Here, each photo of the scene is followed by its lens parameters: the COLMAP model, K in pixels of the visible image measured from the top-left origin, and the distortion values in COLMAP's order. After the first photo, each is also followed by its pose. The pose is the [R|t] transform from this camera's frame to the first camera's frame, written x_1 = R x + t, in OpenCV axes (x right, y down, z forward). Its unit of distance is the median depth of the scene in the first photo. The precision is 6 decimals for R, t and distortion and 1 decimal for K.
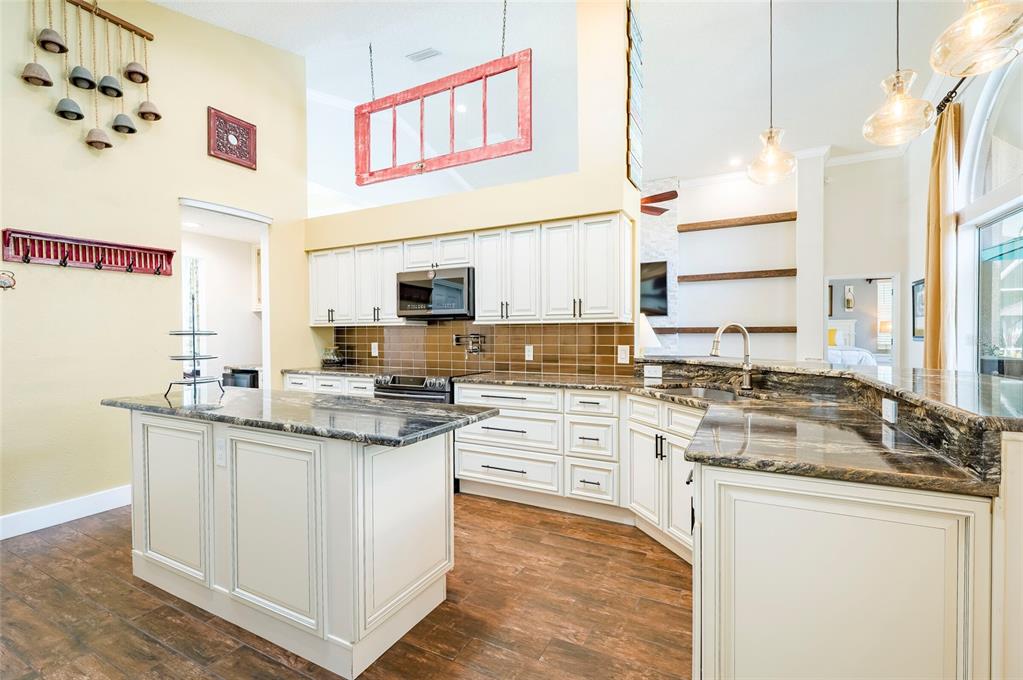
lens RADIAL K [[449.2, 0, 517.2], [0, 449.2, 339.2], [0, 0, 1]] dist [-0.005072, -0.000780]
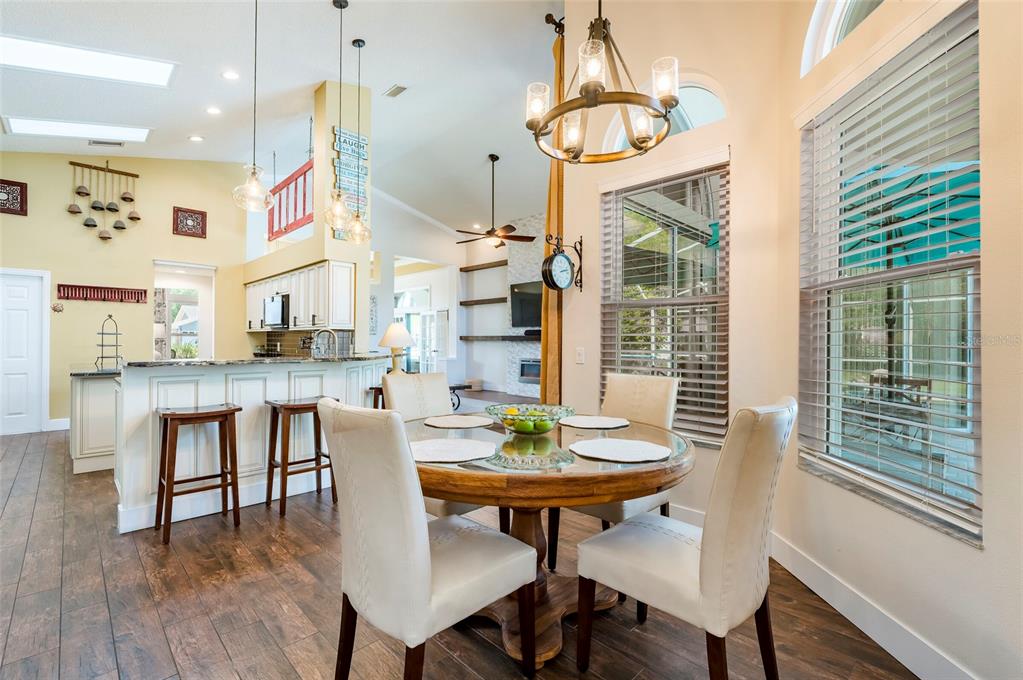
lens RADIAL K [[449.2, 0, 517.2], [0, 449.2, 339.2], [0, 0, 1]] dist [-0.005072, -0.000780]
pose [[0.953183, 0.011187, -0.302187, 1.138246], [-0.017269, 0.999698, -0.017463, 0.011081], [0.301900, 0.021864, 0.953089, -0.261252]]
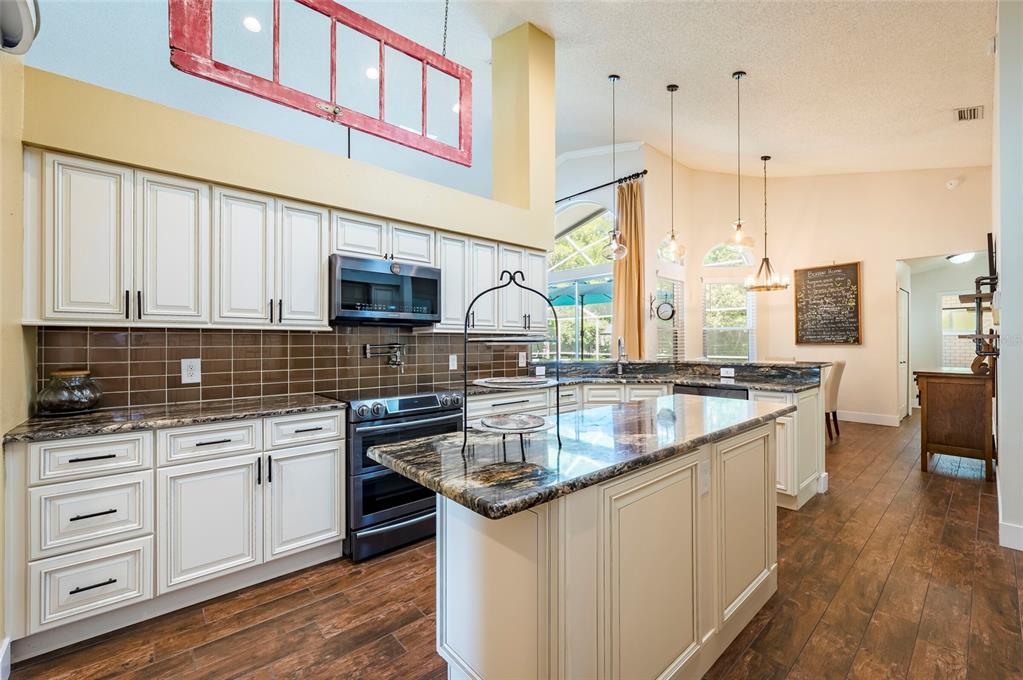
lens RADIAL K [[418.1, 0, 511.5], [0, 418.1, 340.0], [0, 0, 1]] dist [-0.000626, -0.001014]
pose [[0.368400, 0.009678, 0.929617, -0.810488], [0.012341, 0.999807, -0.015300, -0.003223], [-0.929586, 0.017109, 0.368209, 0.543915]]
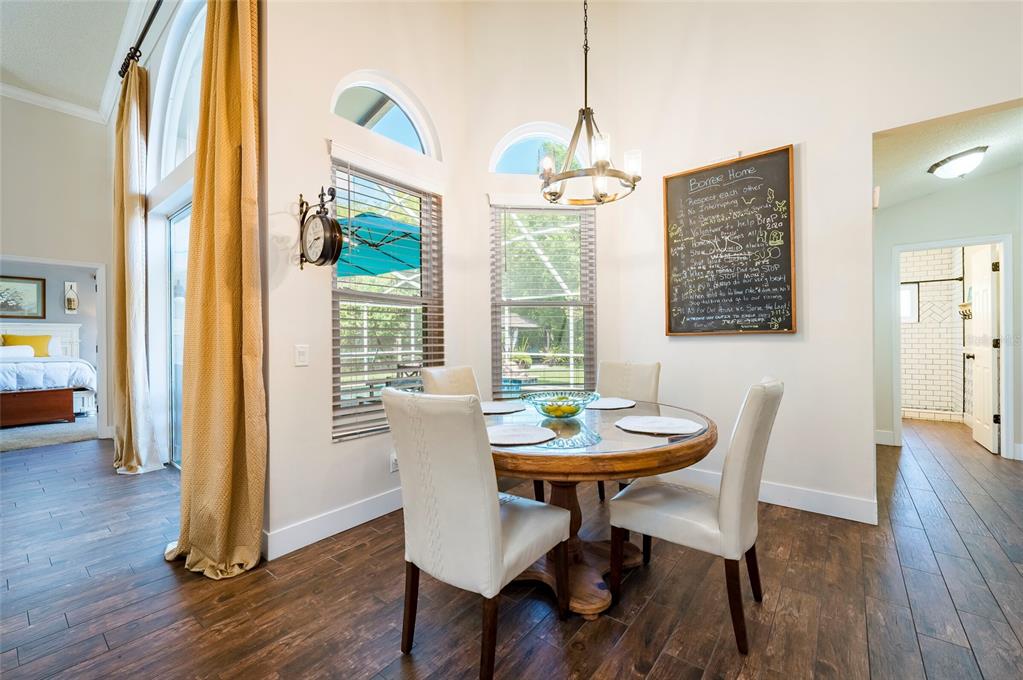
lens RADIAL K [[418.1, 0, 511.5], [0, 418.1, 340.0], [0, 0, 1]] dist [-0.000626, -0.001014]
pose [[0.193519, 0.003802, 0.981089, 0.438567], [0.017814, 0.999814, -0.007388, 0.015204], [-0.980935, 0.018907, 0.193415, 0.208869]]
